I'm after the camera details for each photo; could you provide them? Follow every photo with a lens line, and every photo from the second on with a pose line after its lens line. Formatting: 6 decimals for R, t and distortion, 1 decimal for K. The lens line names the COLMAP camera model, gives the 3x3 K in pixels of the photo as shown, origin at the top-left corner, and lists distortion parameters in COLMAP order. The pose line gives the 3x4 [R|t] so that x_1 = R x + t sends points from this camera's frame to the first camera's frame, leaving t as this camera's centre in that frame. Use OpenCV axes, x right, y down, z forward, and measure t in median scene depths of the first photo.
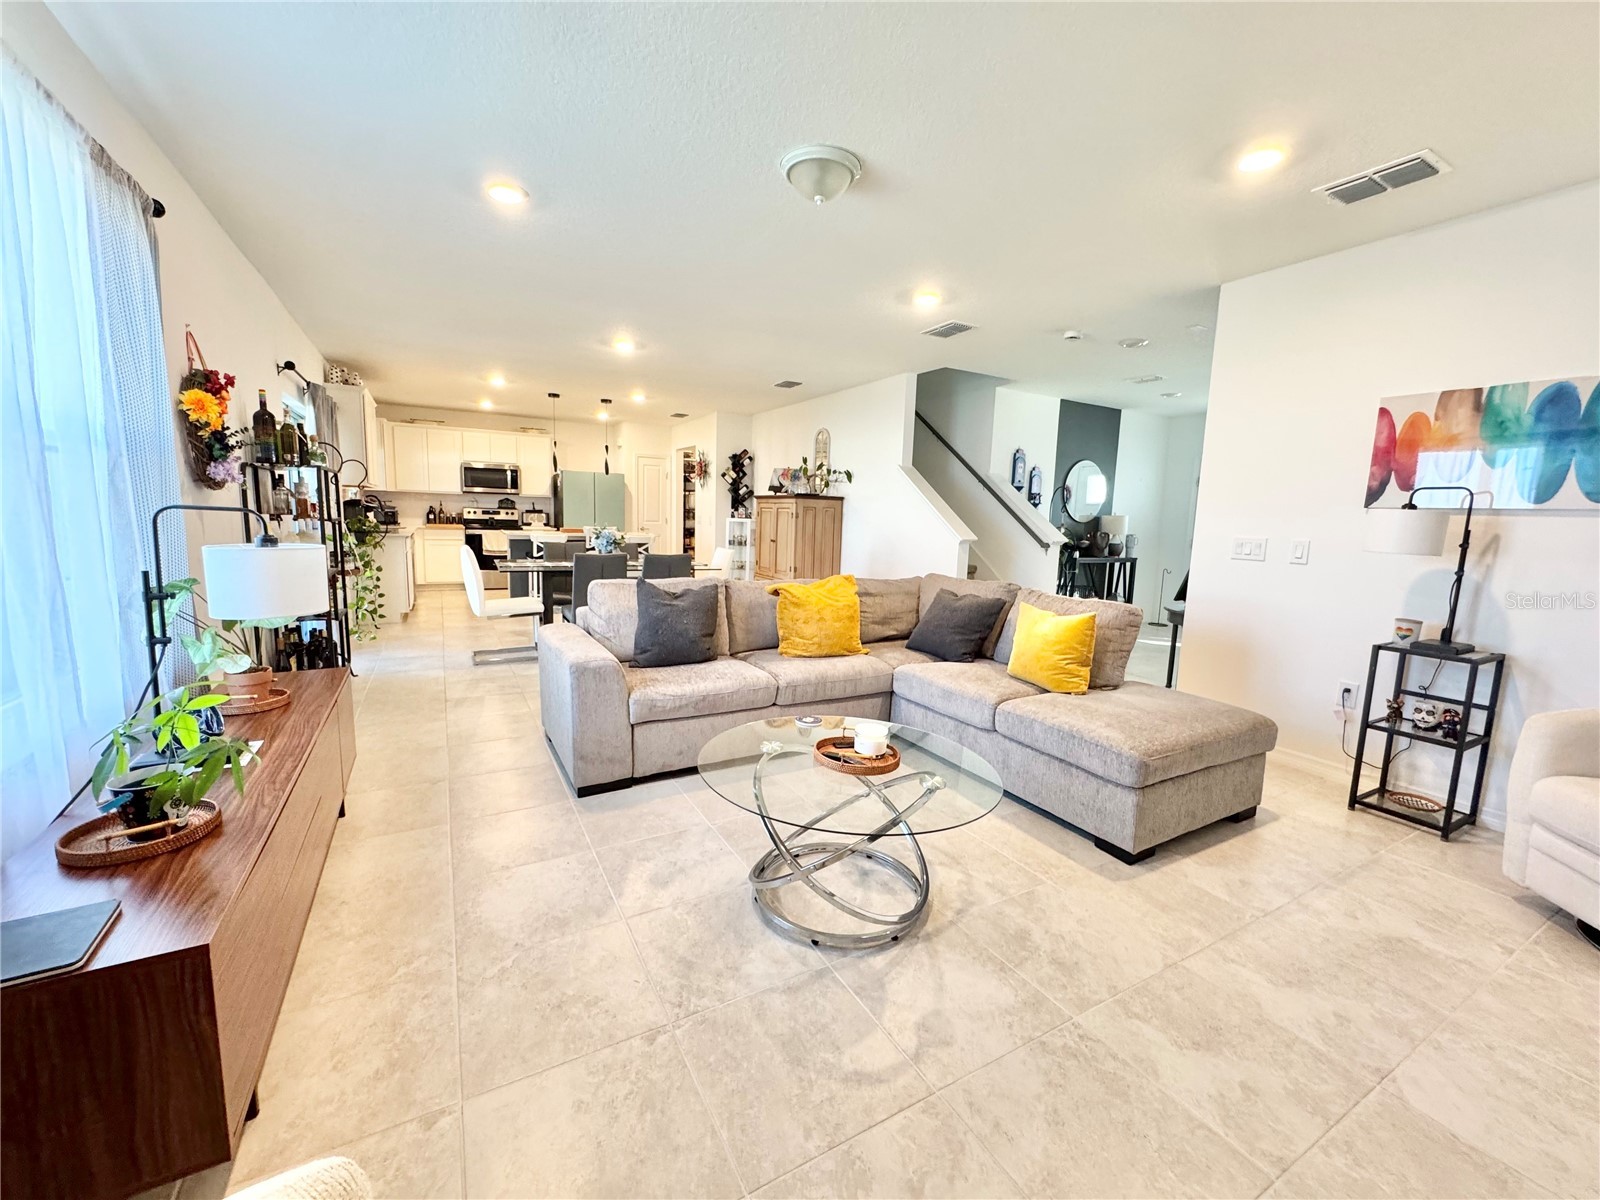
lens RADIAL K [[641.5, 0, 804.8], [0, 641.5, 599.8], [0, 0, 1]] dist [-0.003485, 0.000765]
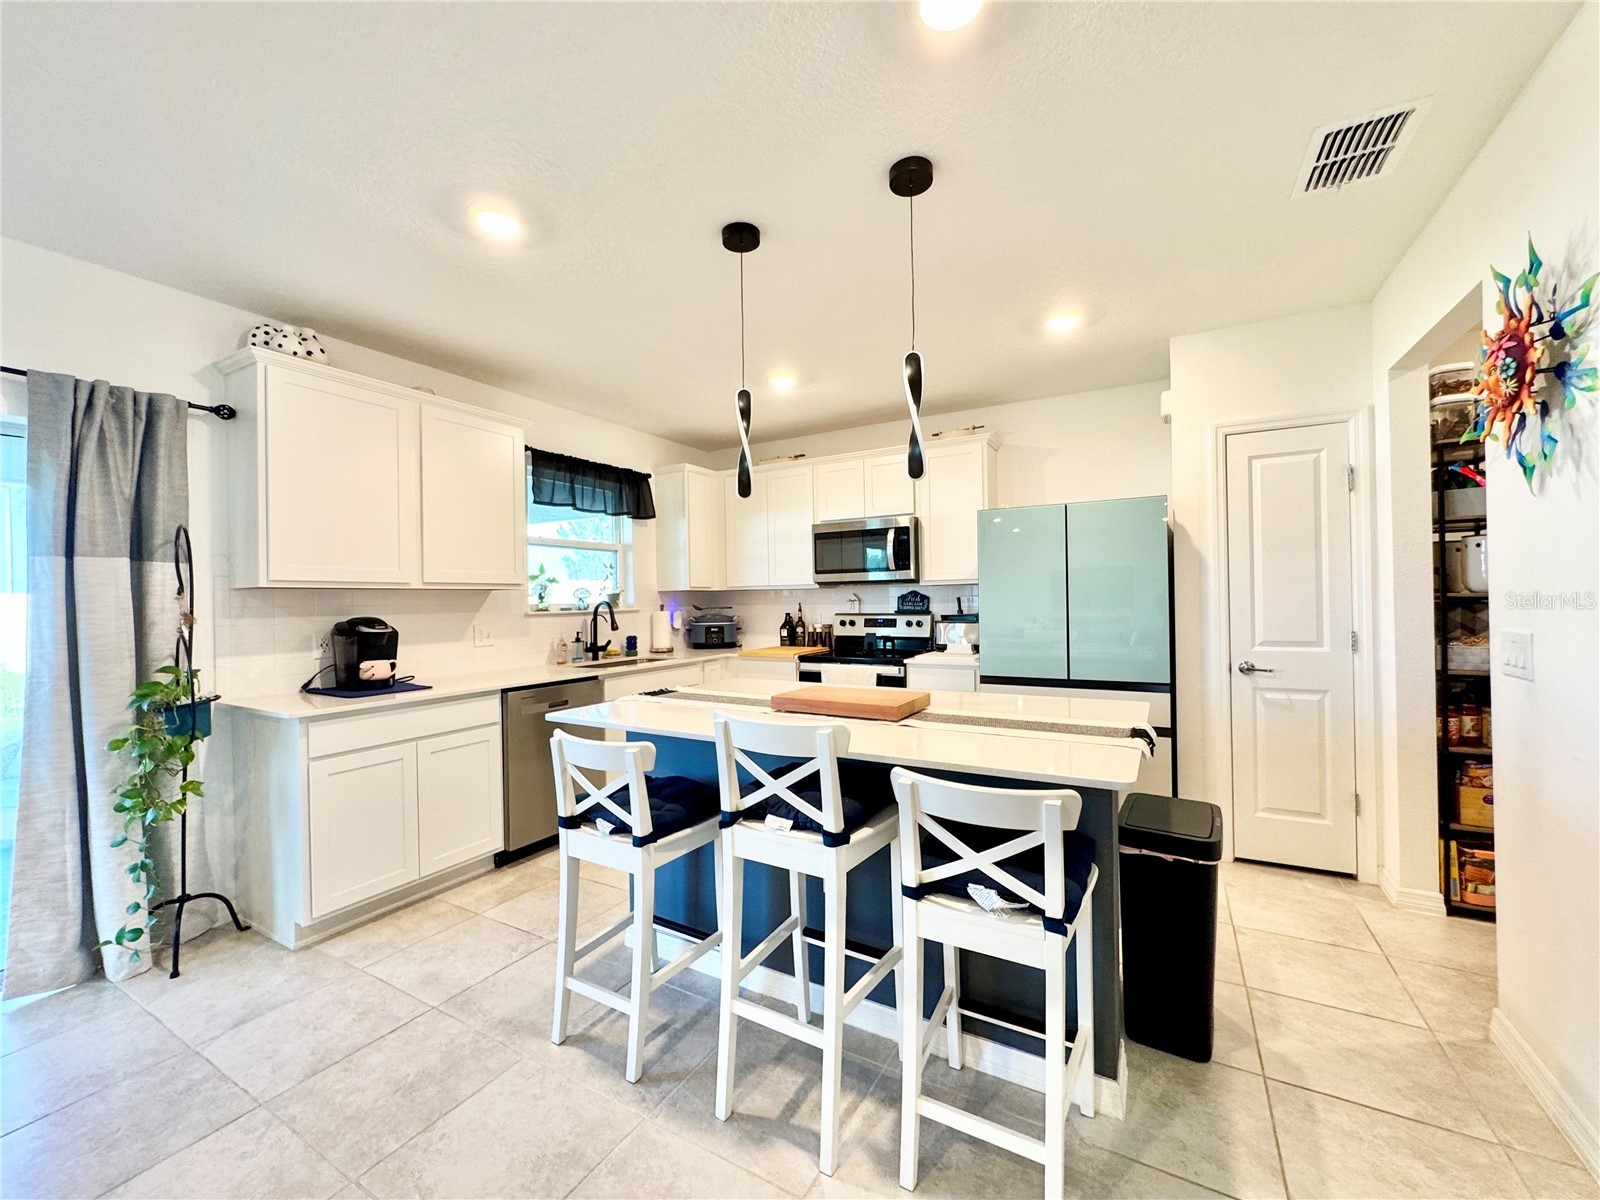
lens RADIAL K [[641.5, 0, 803.2], [0, 641.5, 598.5], [0, 0, 1]] dist [-0.003485, 0.000765]
pose [[0.512575, -0.039701, -0.857724, -0.107395], [-0.082175, 0.992077, -0.095027, -0.104139], [0.854701, 0.119192, 0.505252, 0.708522]]
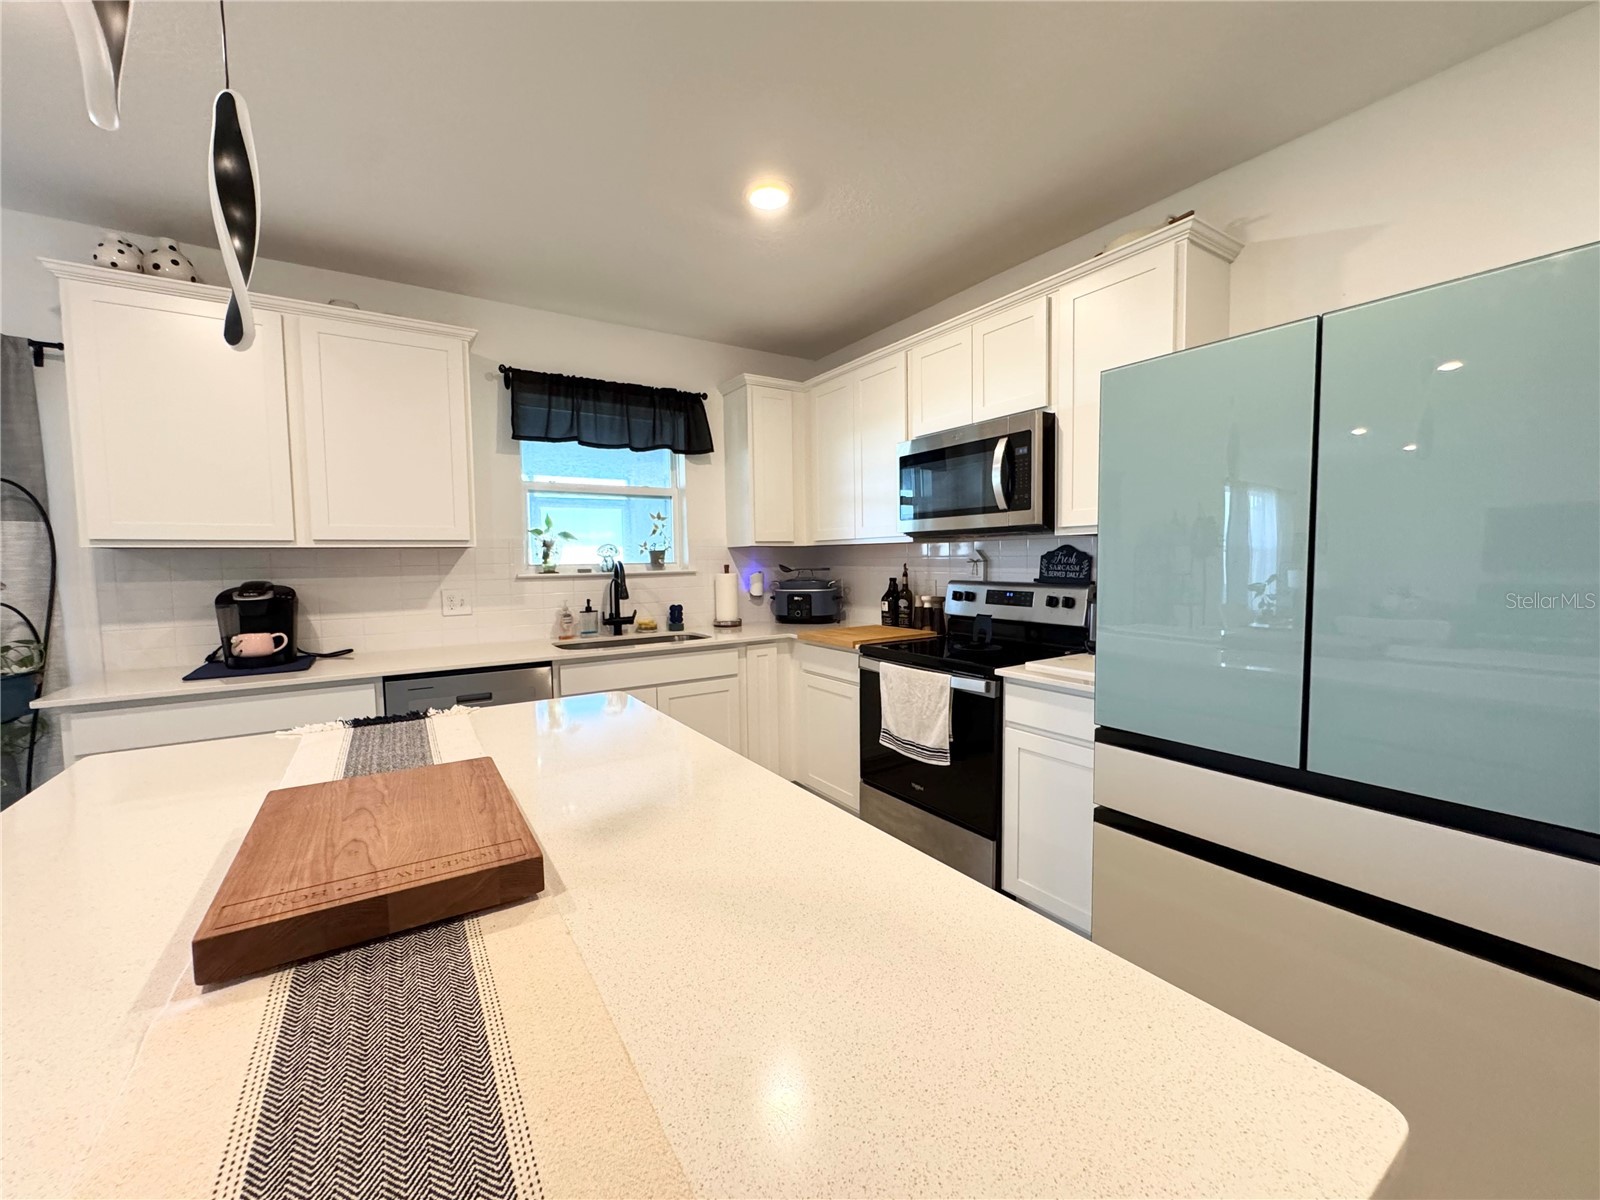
lens RADIAL K [[641.5, 0, 800.4], [0, 641.5, 596.7], [0, 0, 1]] dist [-0.003485, 0.000765]
pose [[0.066503, 0.029814, -0.997341, -0.203234], [-0.115836, 0.993026, 0.021961, -0.132415], [0.991040, 0.114068, 0.069492, 0.887372]]
